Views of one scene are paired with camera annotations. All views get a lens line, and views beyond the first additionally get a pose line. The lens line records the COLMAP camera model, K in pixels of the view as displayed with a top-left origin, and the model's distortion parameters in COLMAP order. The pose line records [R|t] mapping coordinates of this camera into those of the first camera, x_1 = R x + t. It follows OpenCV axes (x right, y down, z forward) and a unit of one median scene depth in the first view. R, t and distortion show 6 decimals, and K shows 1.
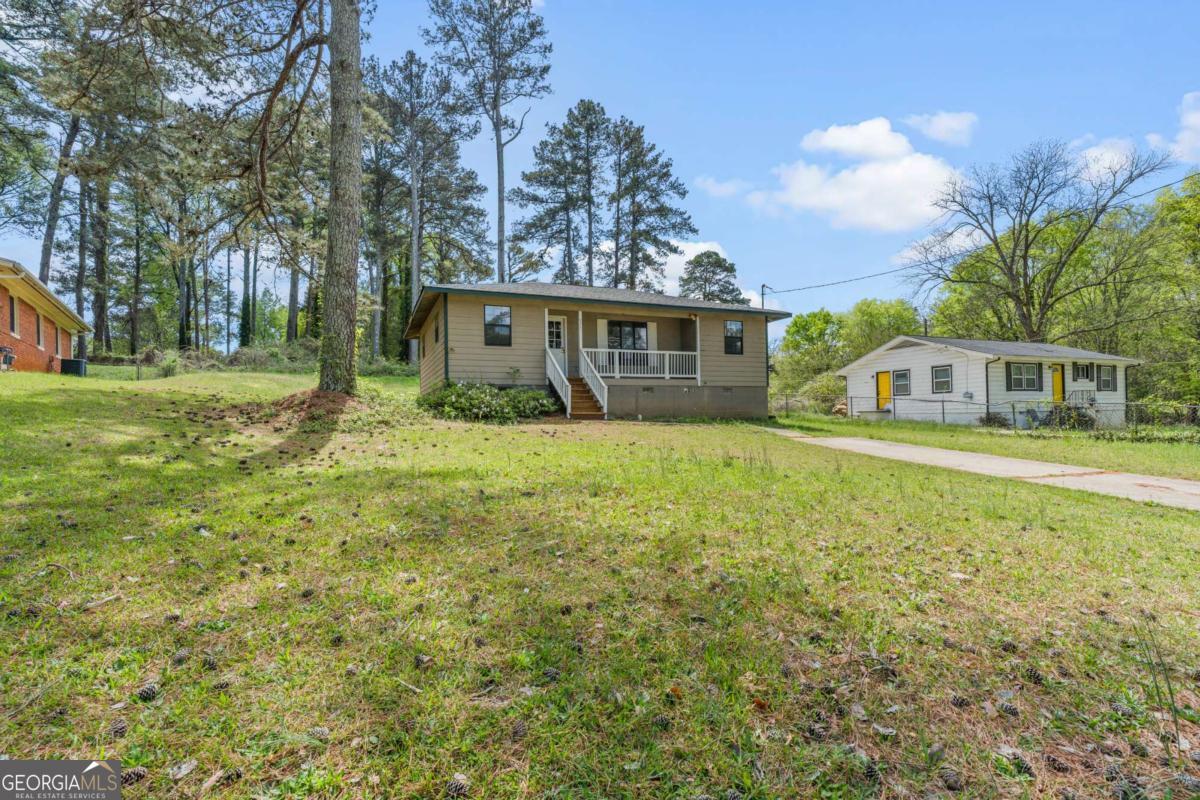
lens RADIAL K [[543.5, 0, 600.0], [0, 543.5, 400.0], [0, 0, 1]] dist [-0.002164, 0.000721]
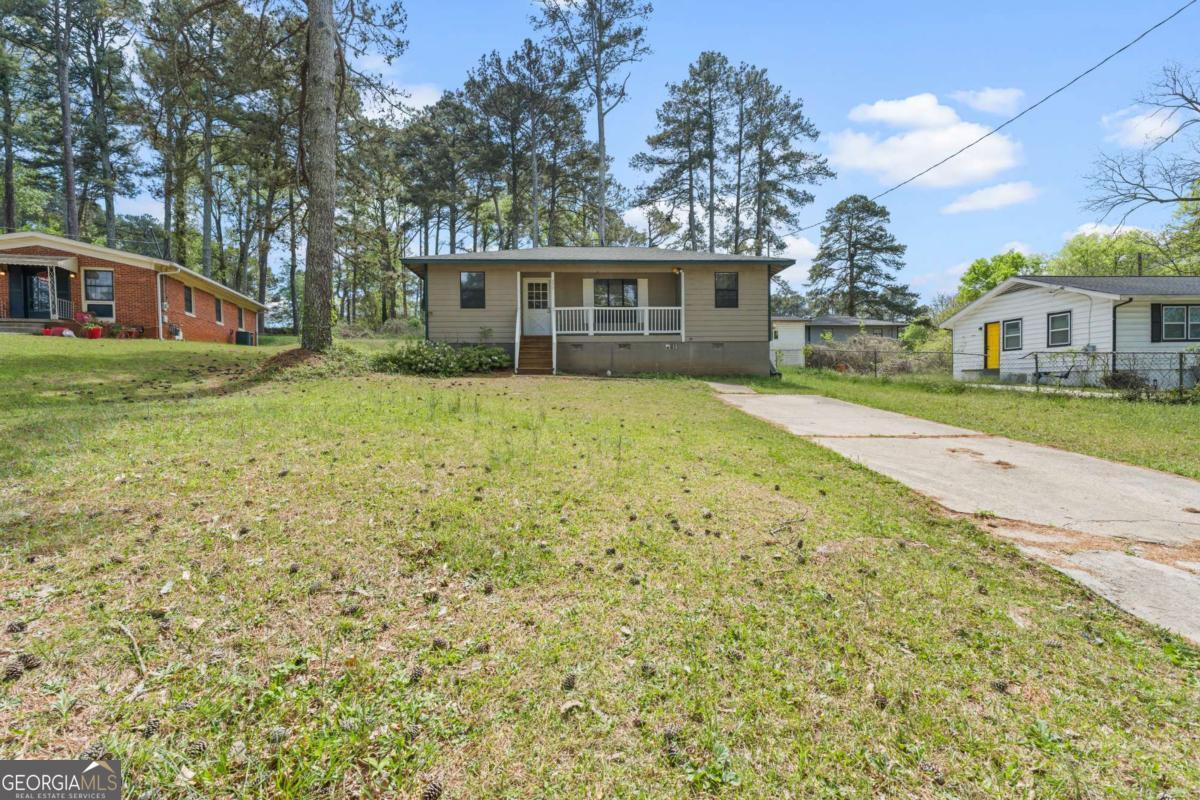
lens RADIAL K [[533.9, 0, 599.0], [0, 533.9, 382.2], [0, 0, 1]] dist [-0.001024, 0.000185]
pose [[0.943877, 0.006826, -0.330227, 0.150544], [0.005283, 0.999346, 0.035758, 0.005035], [0.330255, -0.035496, 0.943224, 0.018391]]
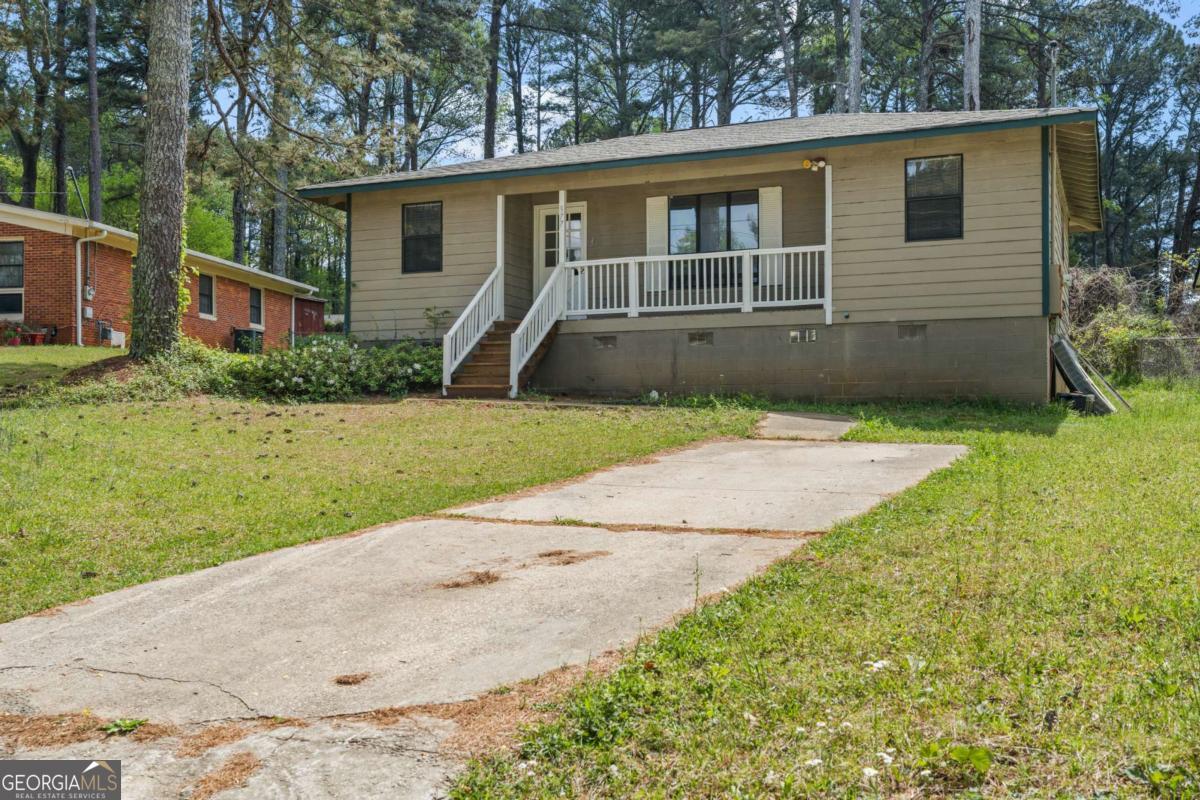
lens RADIAL K [[1180.8, 0, 608.3], [0, 1180.8, 380.8], [0, 0, 1]] dist [0.014971, 0.006512]
pose [[0.688957, -0.013304, -0.724680, 0.309228], [0.011475, 0.999906, -0.007447, 0.009918], [0.724711, -0.003185, 0.689045, 0.100394]]
